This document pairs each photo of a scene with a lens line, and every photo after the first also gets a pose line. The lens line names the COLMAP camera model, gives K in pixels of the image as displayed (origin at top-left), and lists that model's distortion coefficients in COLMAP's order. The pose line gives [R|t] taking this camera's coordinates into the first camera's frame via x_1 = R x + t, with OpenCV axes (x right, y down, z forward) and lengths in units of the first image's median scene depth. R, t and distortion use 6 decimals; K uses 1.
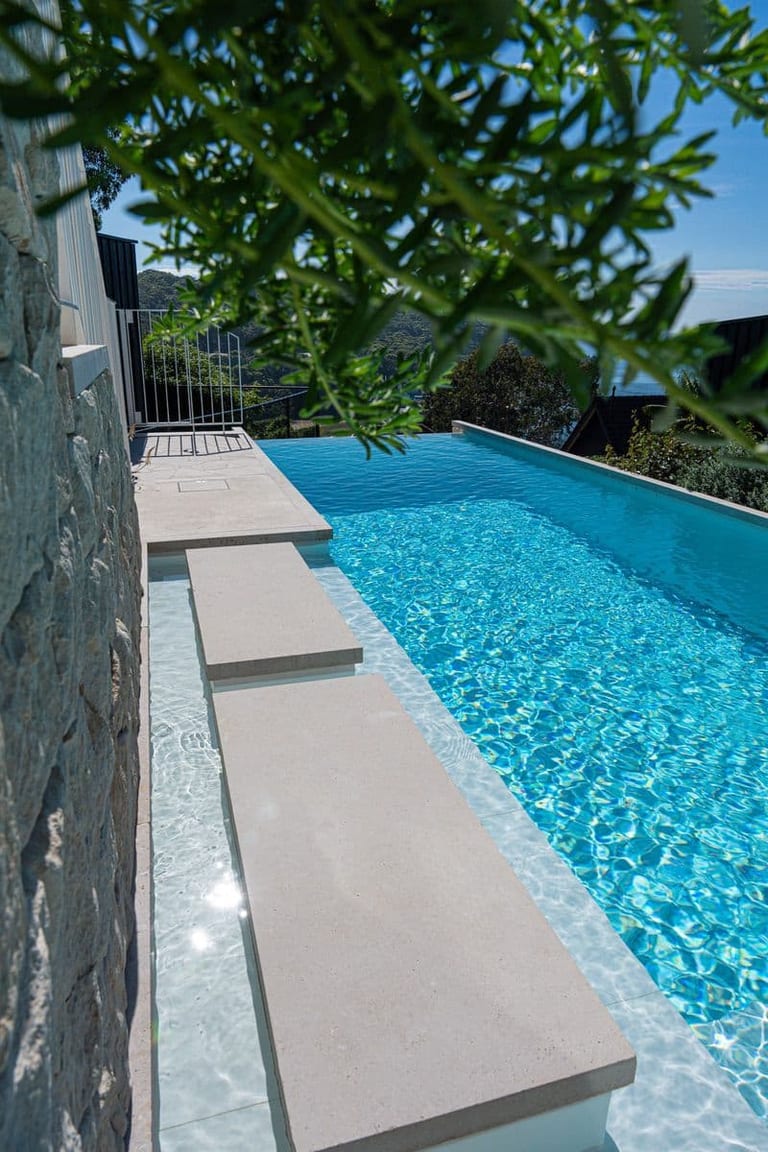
lens RADIAL K [[773.4, 0, 384.0], [0, 773.4, 576.0], [0, 0, 1]] dist [-0.002923, -0.000039]
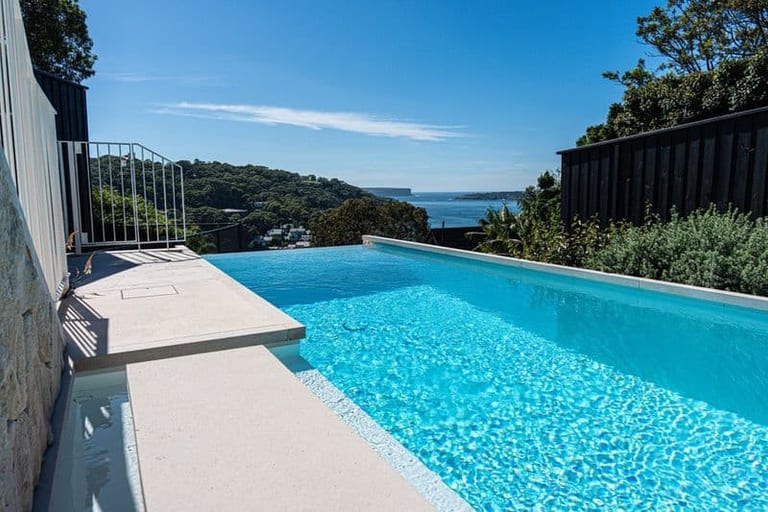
lens RADIAL K [[515.6, 0, 384.0], [0, 515.6, 256.0], [0, 0, 1]] dist [-0.002923, -0.000039]
pose [[0.977983, -0.038292, 0.205140, -0.058151], [0.077304, 0.979562, -0.185693, -0.013817], [-0.193836, 0.197462, 0.960956, 0.237853]]
